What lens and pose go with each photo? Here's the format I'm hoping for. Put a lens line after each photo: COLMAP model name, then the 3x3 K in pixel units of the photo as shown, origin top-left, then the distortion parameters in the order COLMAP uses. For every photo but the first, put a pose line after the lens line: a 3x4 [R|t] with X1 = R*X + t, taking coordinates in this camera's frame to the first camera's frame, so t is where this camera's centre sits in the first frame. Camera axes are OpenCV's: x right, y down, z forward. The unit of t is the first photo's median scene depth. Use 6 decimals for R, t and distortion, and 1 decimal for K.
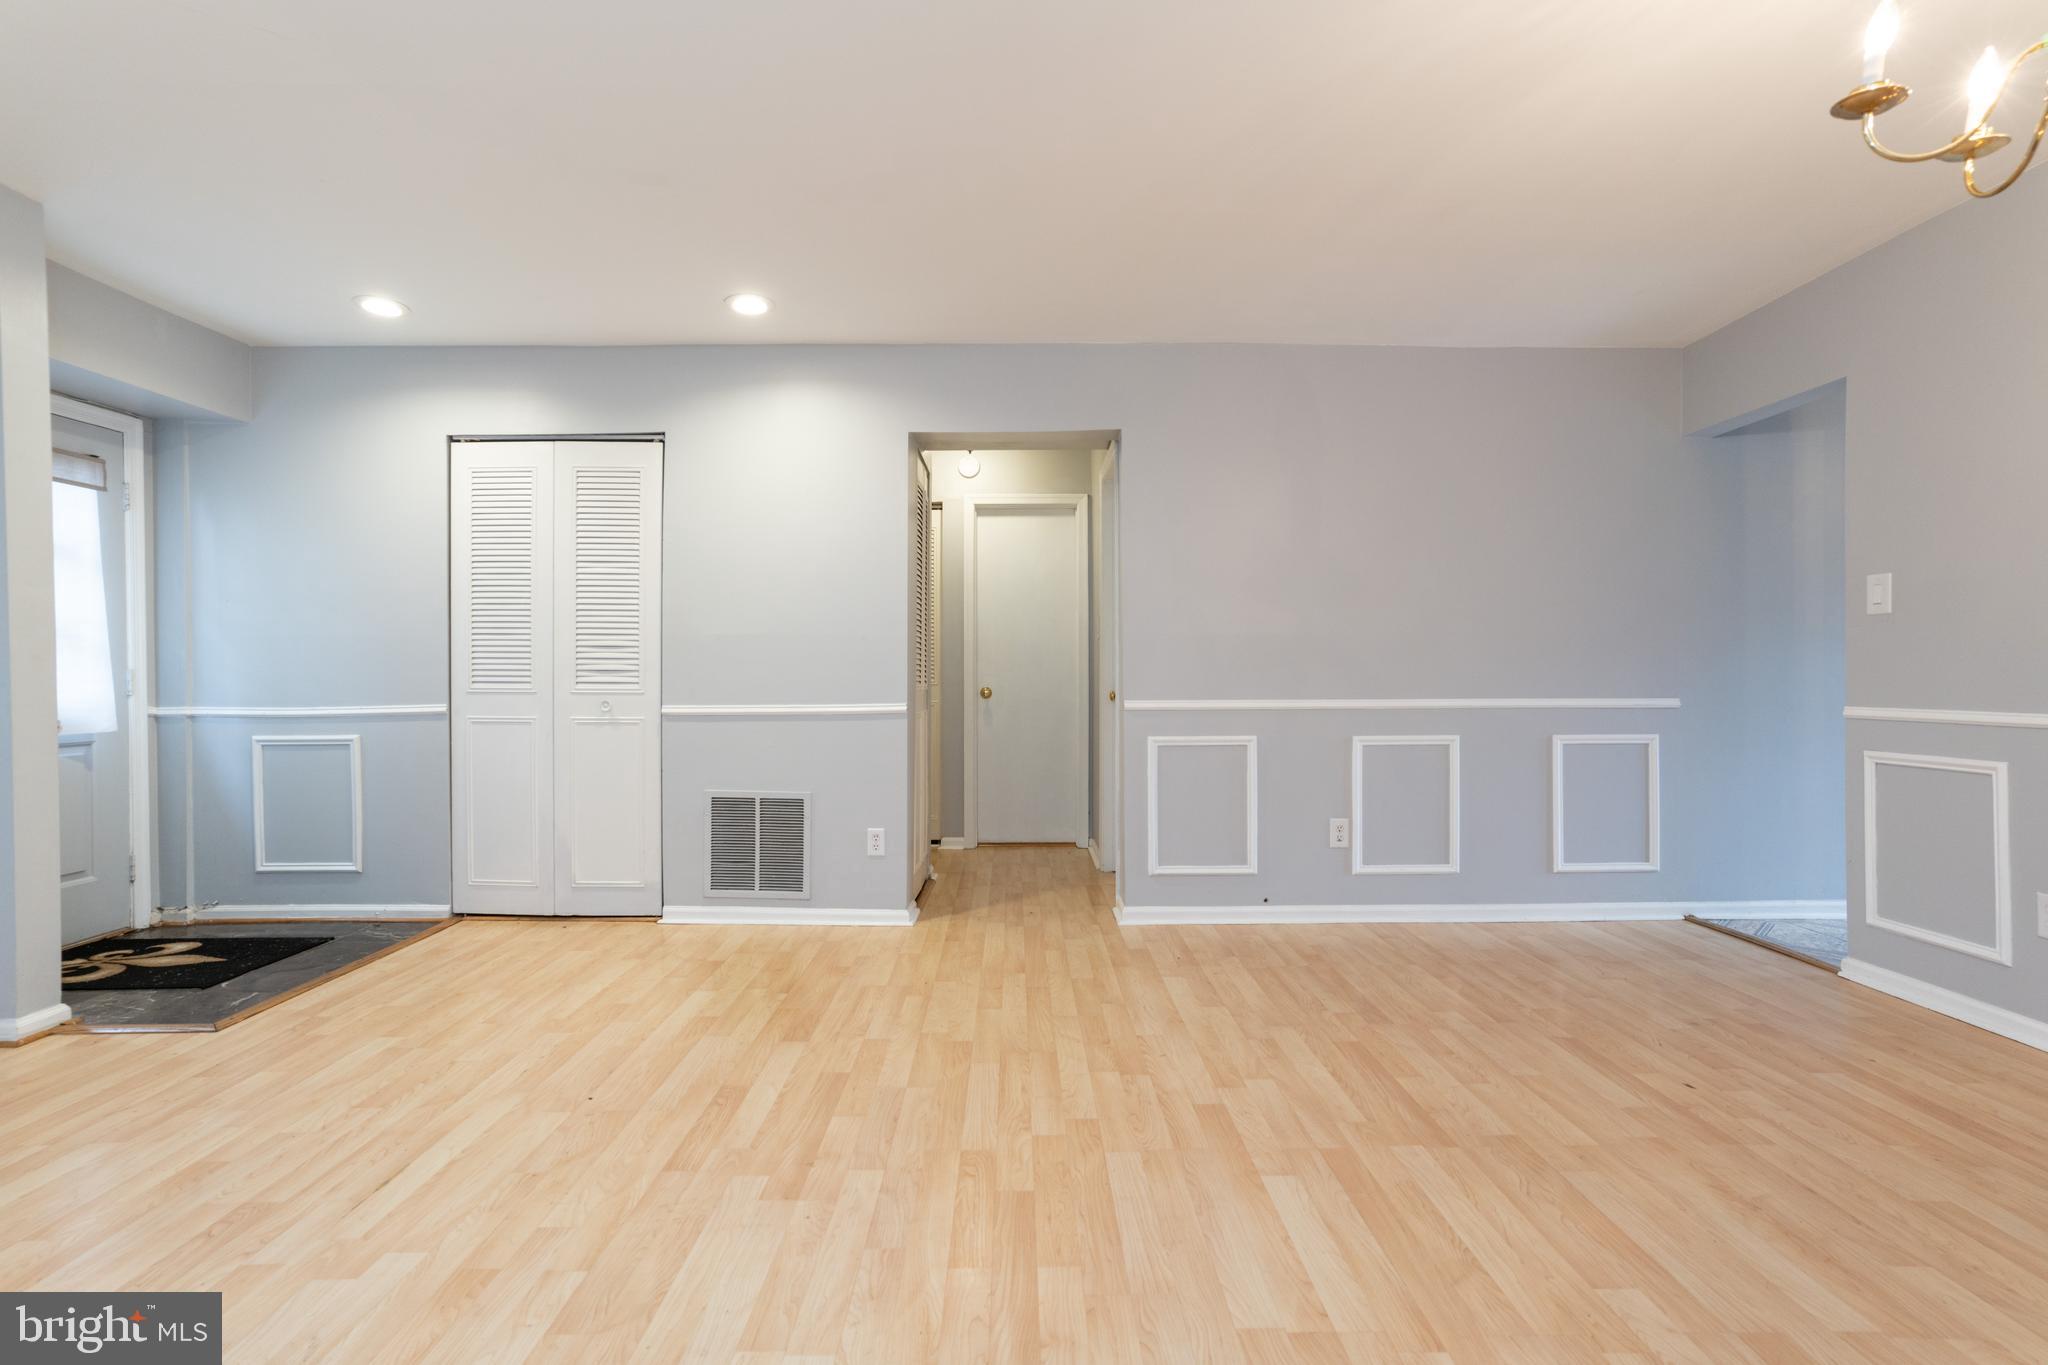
lens RADIAL K [[995.1, 0, 1025.8], [0, 995.1, 677.4], [0, 0, 1]] dist [-0.064796, 0.046710]
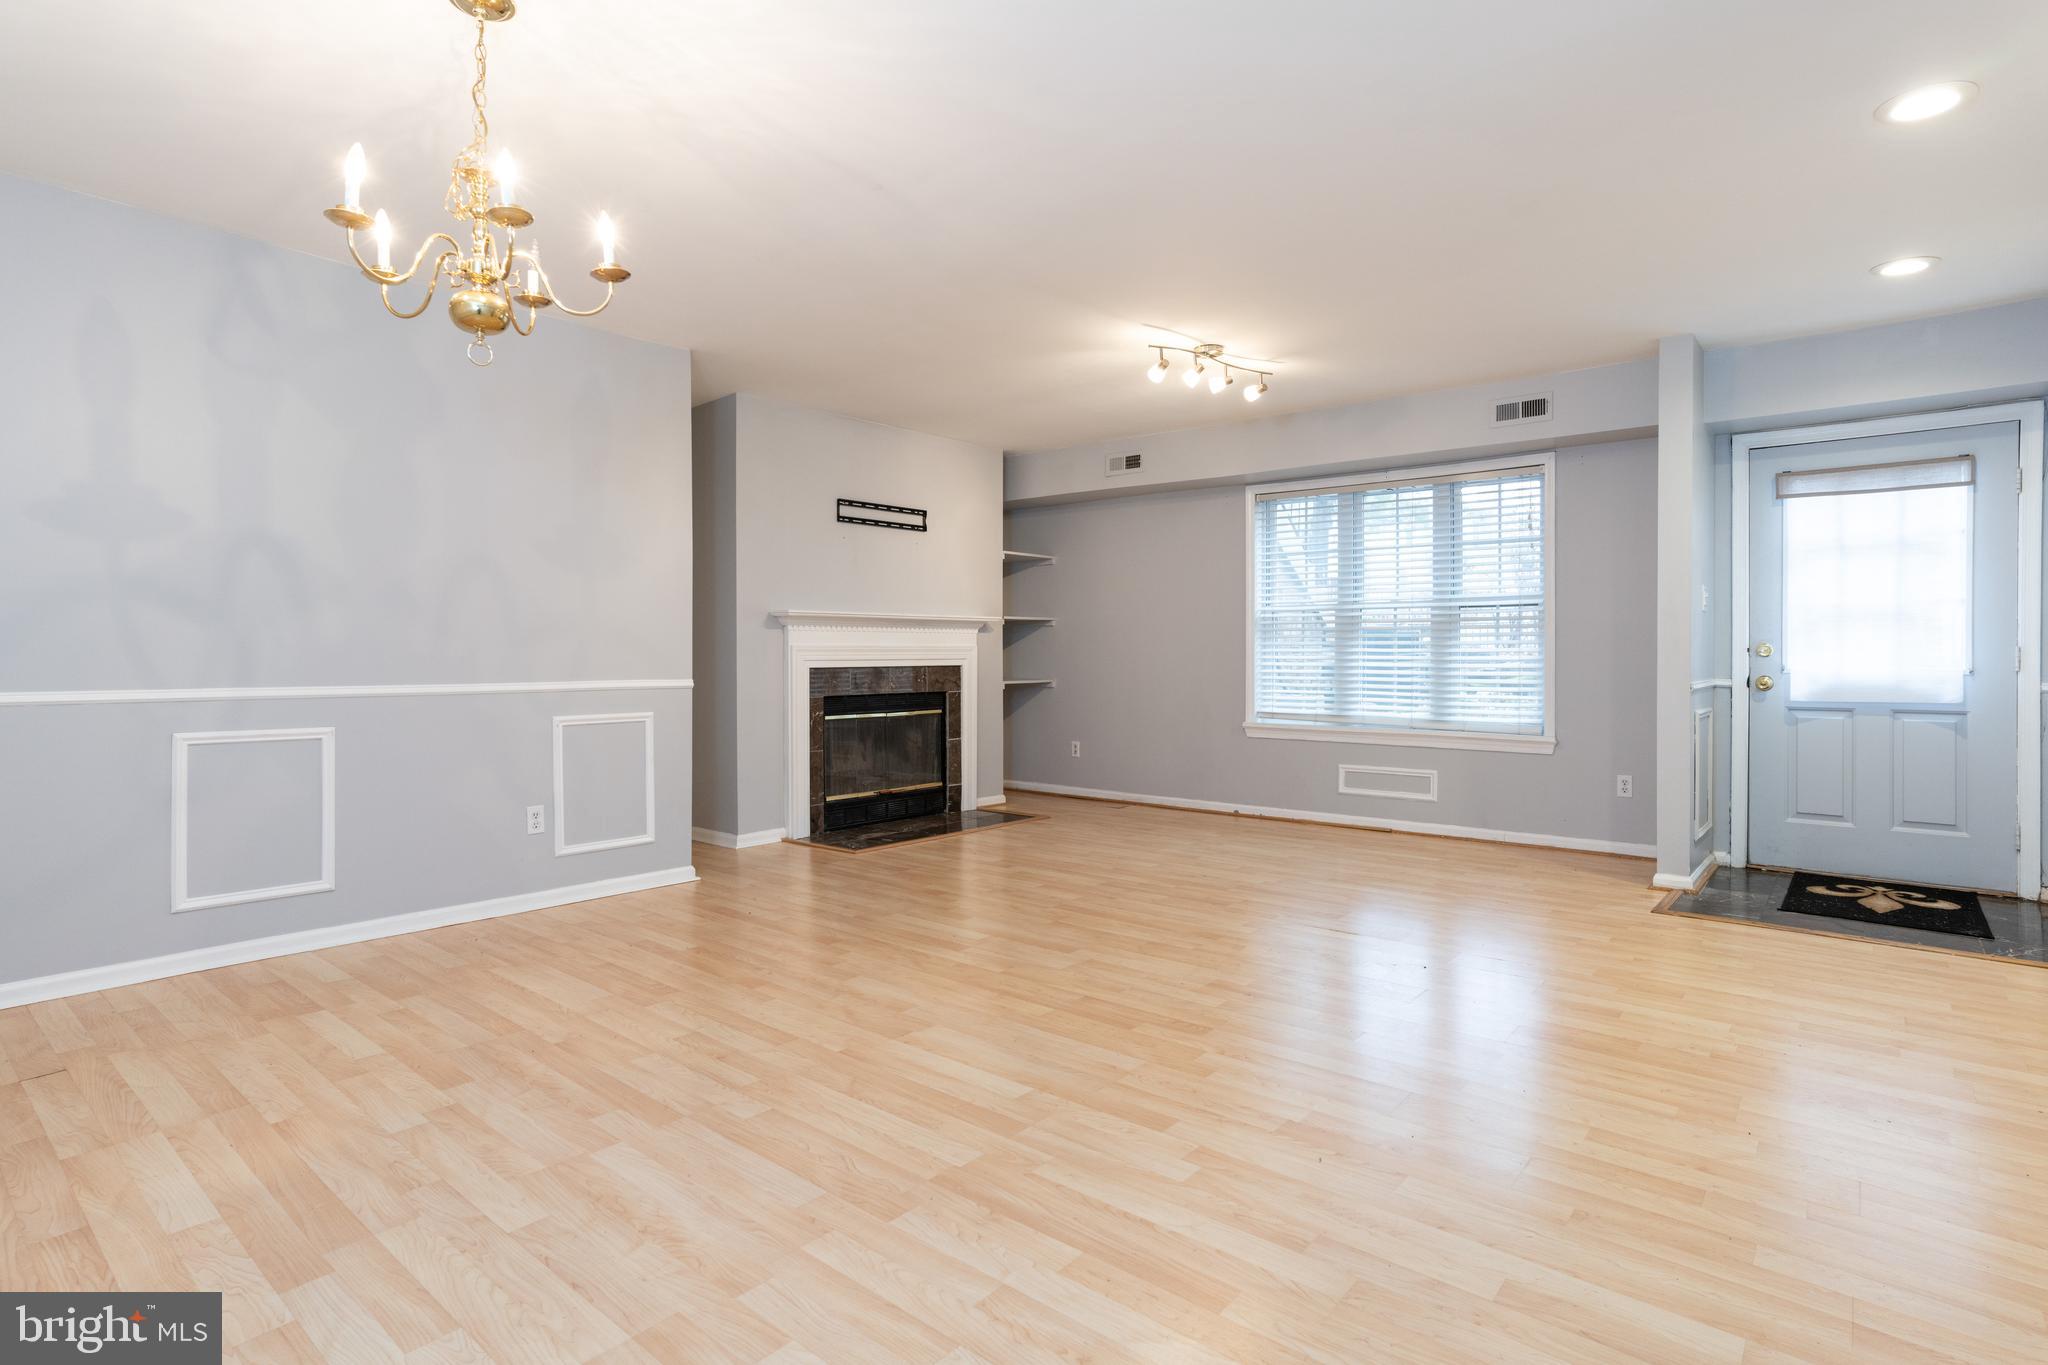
lens RADIAL K [[1026.9, 0, 1013.3], [0, 1026.9, 654.2], [0, 0, 1]] dist [-0.044833, 0.041424]
pose [[-0.653933, 0.002452, -0.756548, 0.573772], [-0.002147, 0.999985, 0.005096, -0.003569], [0.756549, 0.004957, -0.653918, 0.870496]]
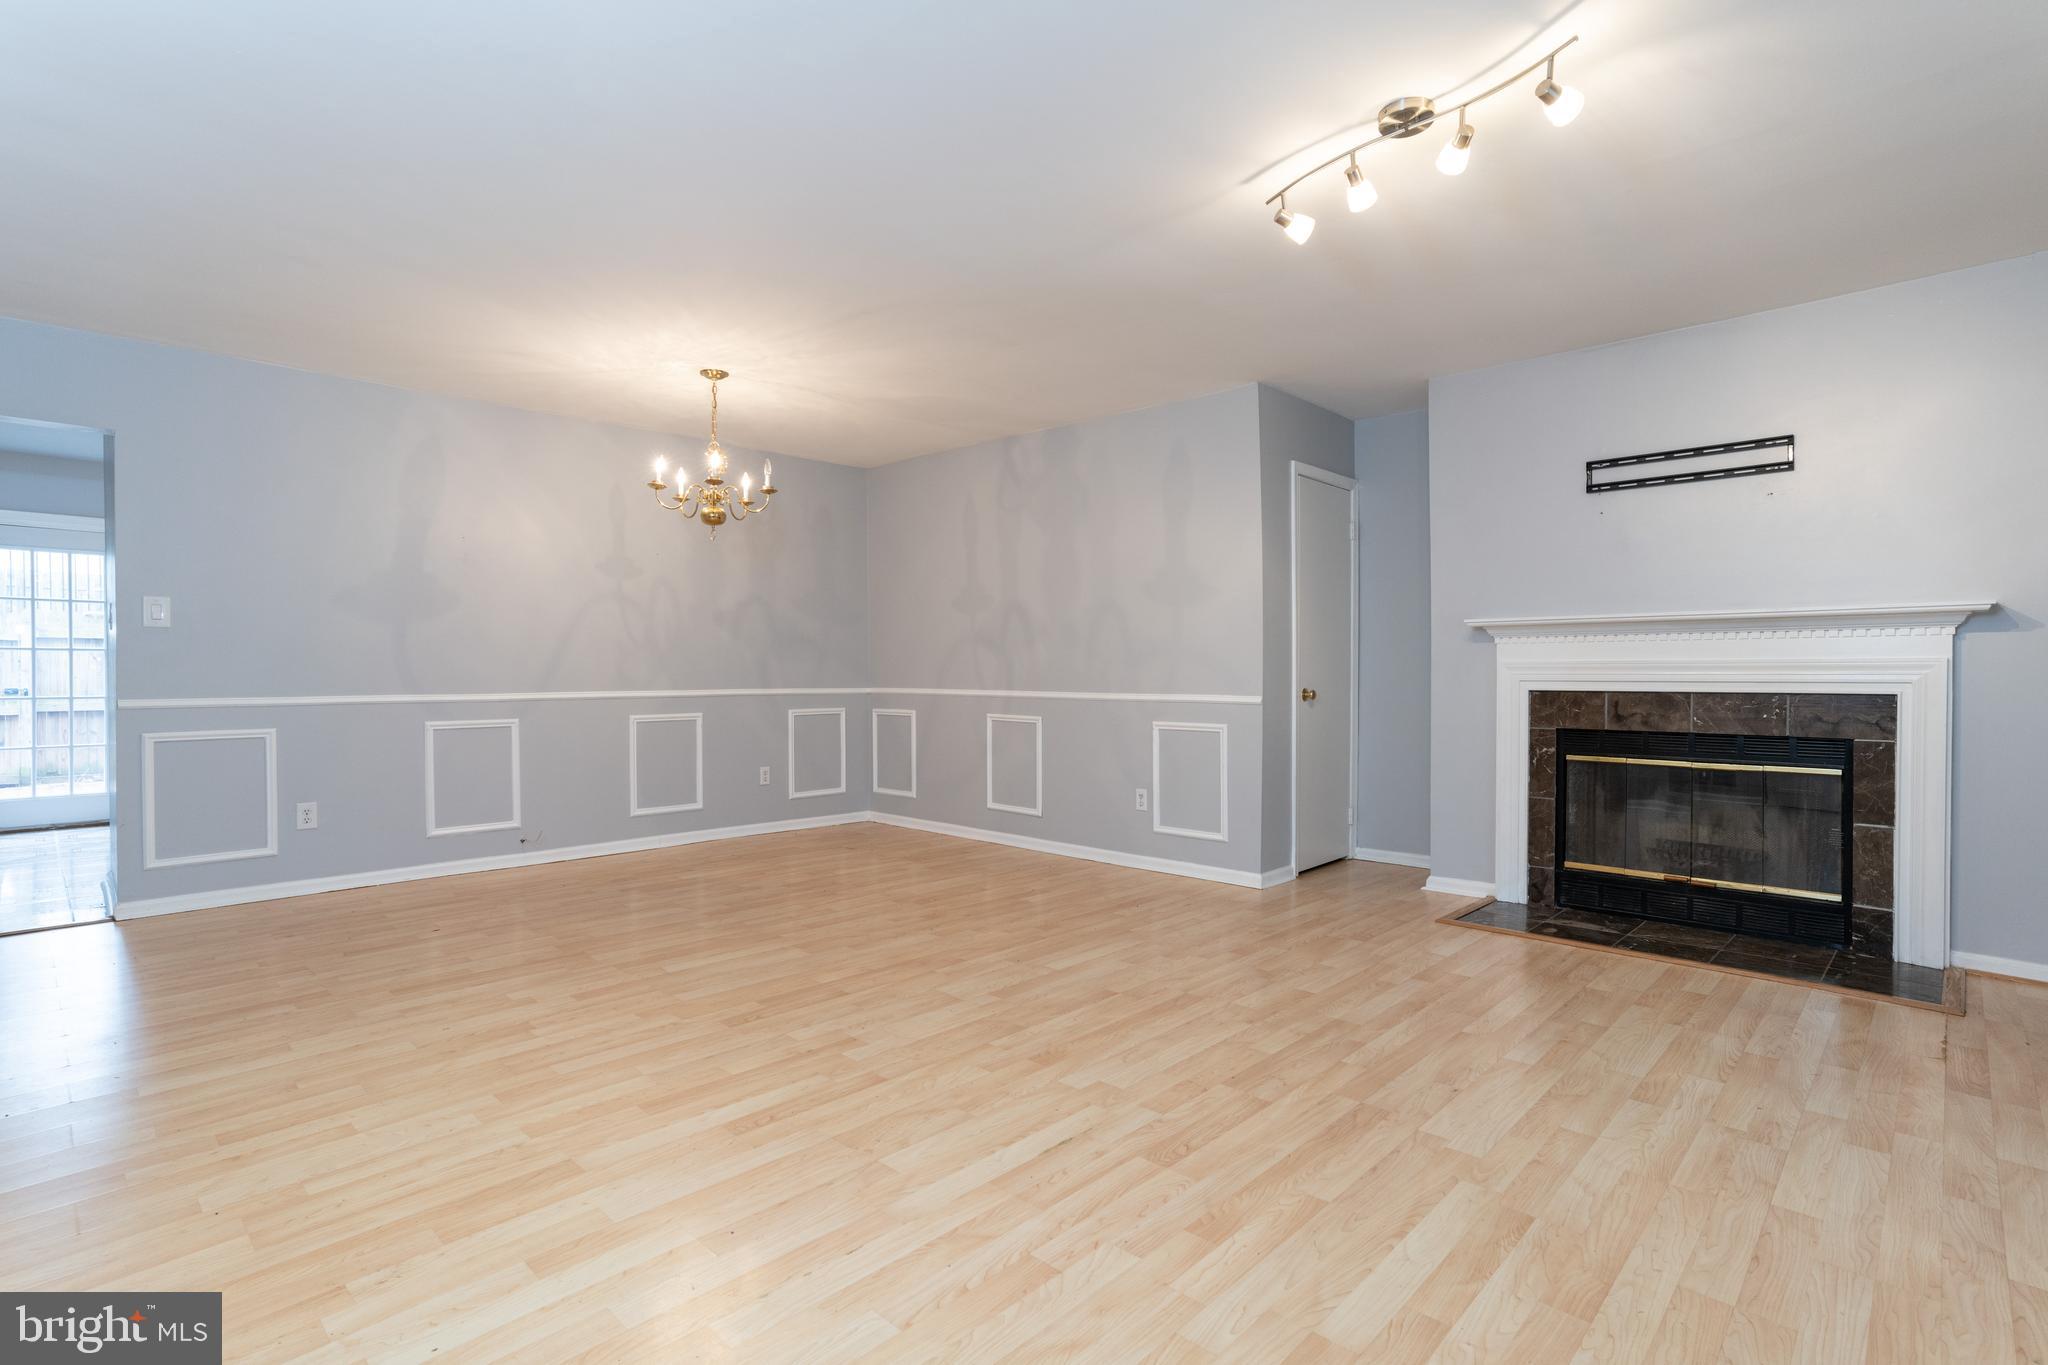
lens RADIAL K [[995.1, 0, 1025.8], [0, 995.1, 677.4], [0, 0, 1]] dist [-0.064796, 0.046710]
pose [[-0.716416, -0.001305, 0.697672, -0.673424], [0.004650, 0.999967, 0.006646, -0.000614], [-0.697658, 0.008005, -0.716387, 0.876049]]
